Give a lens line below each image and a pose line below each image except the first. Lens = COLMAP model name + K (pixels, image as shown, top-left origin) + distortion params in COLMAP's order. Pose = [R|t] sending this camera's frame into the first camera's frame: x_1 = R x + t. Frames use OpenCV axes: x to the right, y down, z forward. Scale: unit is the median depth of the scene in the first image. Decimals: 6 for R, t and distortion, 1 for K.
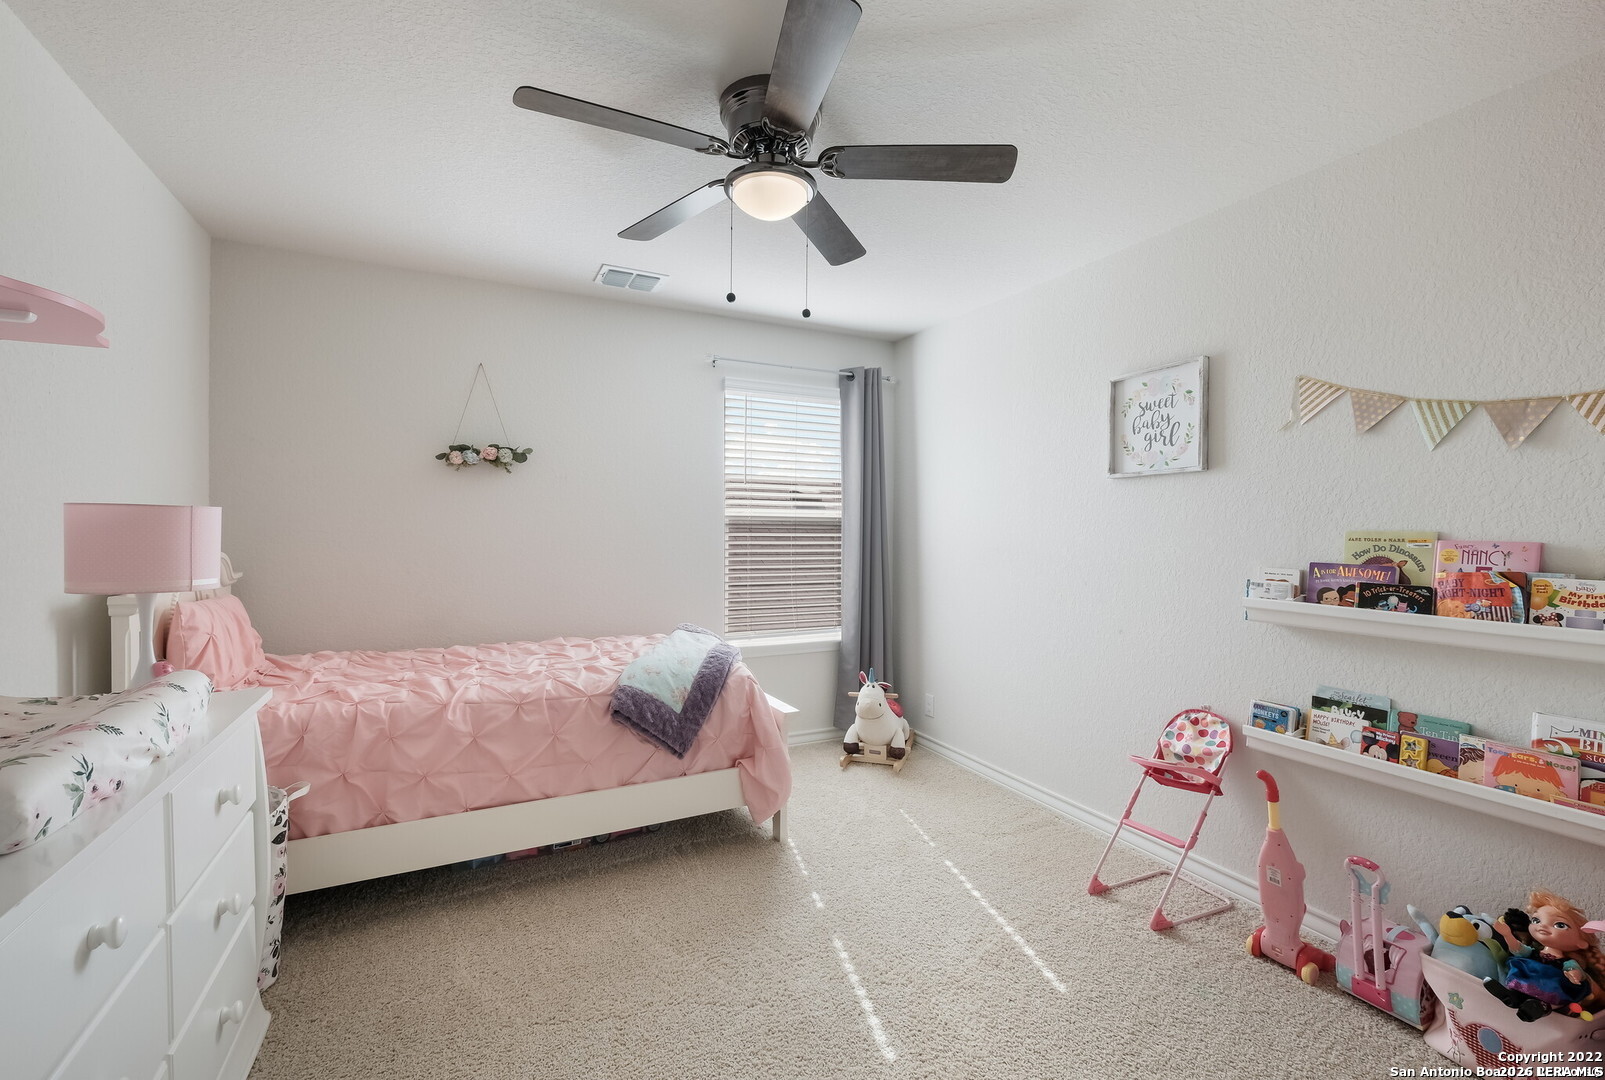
lens RADIAL K [[692.0, 0, 810.8], [0, 692.0, 537.4], [0, 0, 1]] dist [-0.000895, 0.001345]
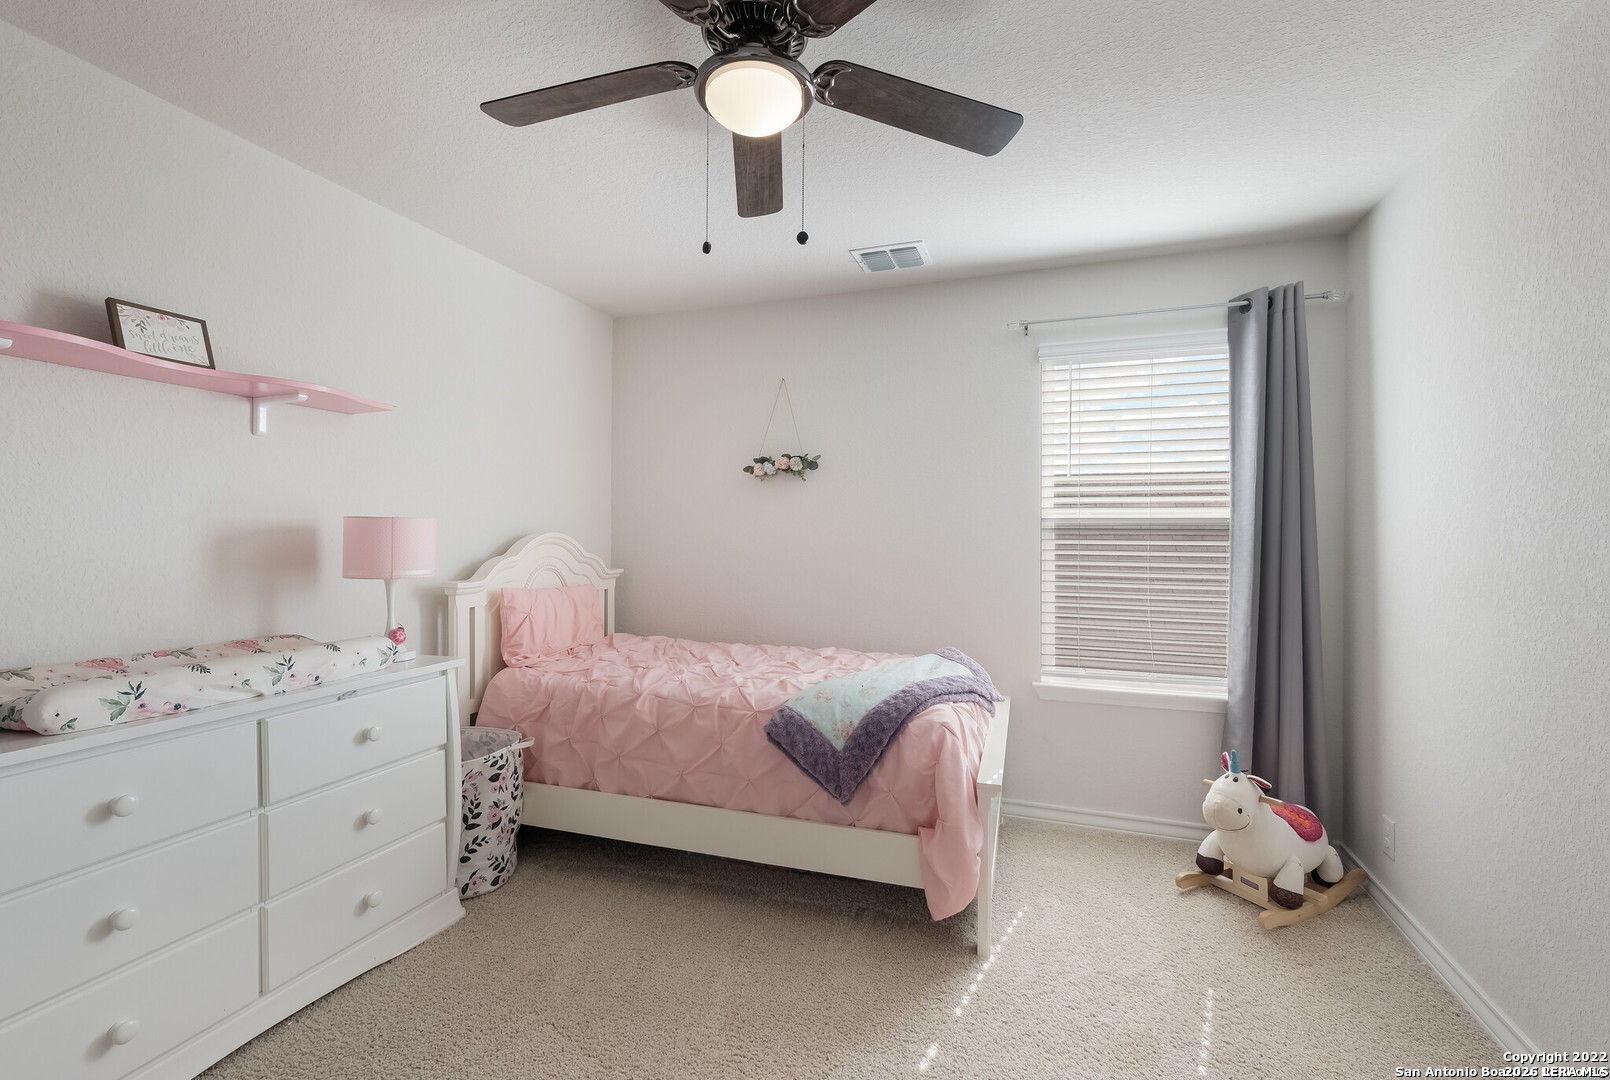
lens RADIAL K [[694.2, 0, 806.9], [0, 694.2, 539.8], [0, 0, 1]] dist [-0.000895, 0.001345]
pose [[0.695306, 0.001411, -0.718712, 0.374925], [-0.008986, 0.999937, -0.006730, 0.001240], [0.718658, 0.011138, 0.695275, 0.357170]]
